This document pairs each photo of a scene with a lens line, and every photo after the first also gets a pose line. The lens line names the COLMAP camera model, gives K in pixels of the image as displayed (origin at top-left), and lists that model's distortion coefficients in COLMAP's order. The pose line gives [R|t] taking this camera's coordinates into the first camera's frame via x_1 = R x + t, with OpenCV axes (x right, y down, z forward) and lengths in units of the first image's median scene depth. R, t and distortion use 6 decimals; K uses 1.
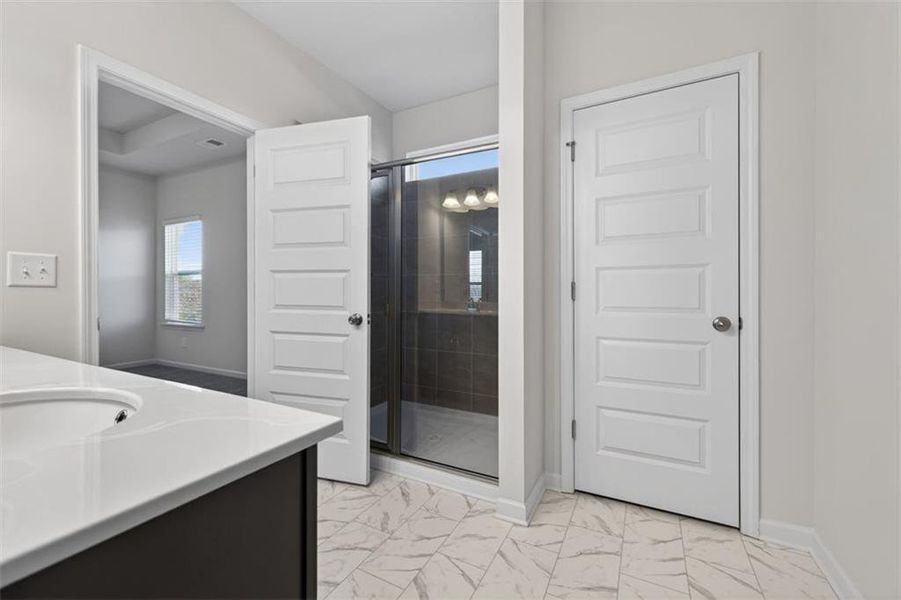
lens RADIAL K [[377.5, 0, 446.6], [0, 377.5, 291.7], [0, 0, 1]] dist [0.002596, -0.000226]
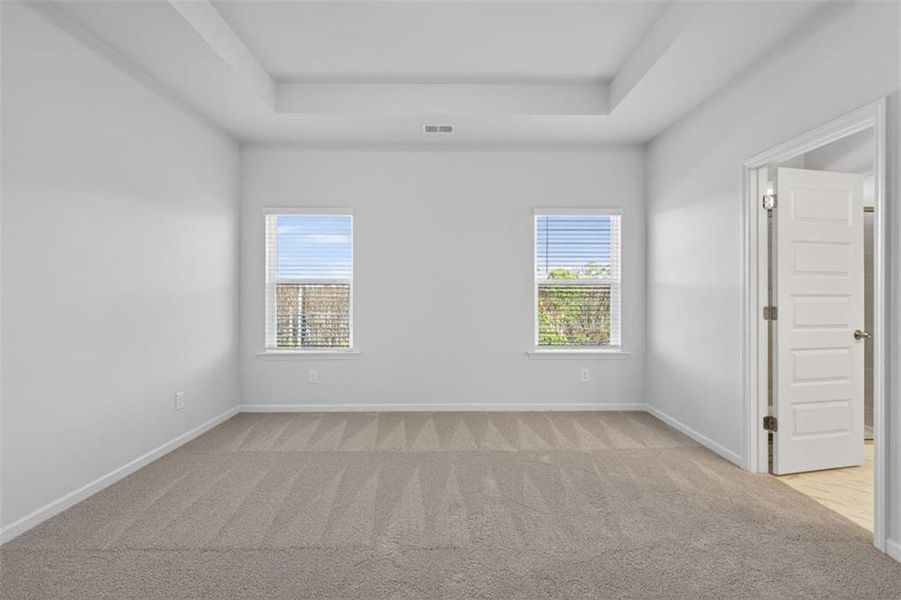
lens RADIAL K [[391.7, 0, 452.4], [0, 391.7, 294.4], [0, 0, 1]] dist [0.013467, -0.000335]
pose [[0.878204, -0.003978, 0.478270, -0.863061], [0.003302, 0.999992, 0.002254, -0.028419], [-0.478275, -0.000400, 0.878210, 0.204288]]
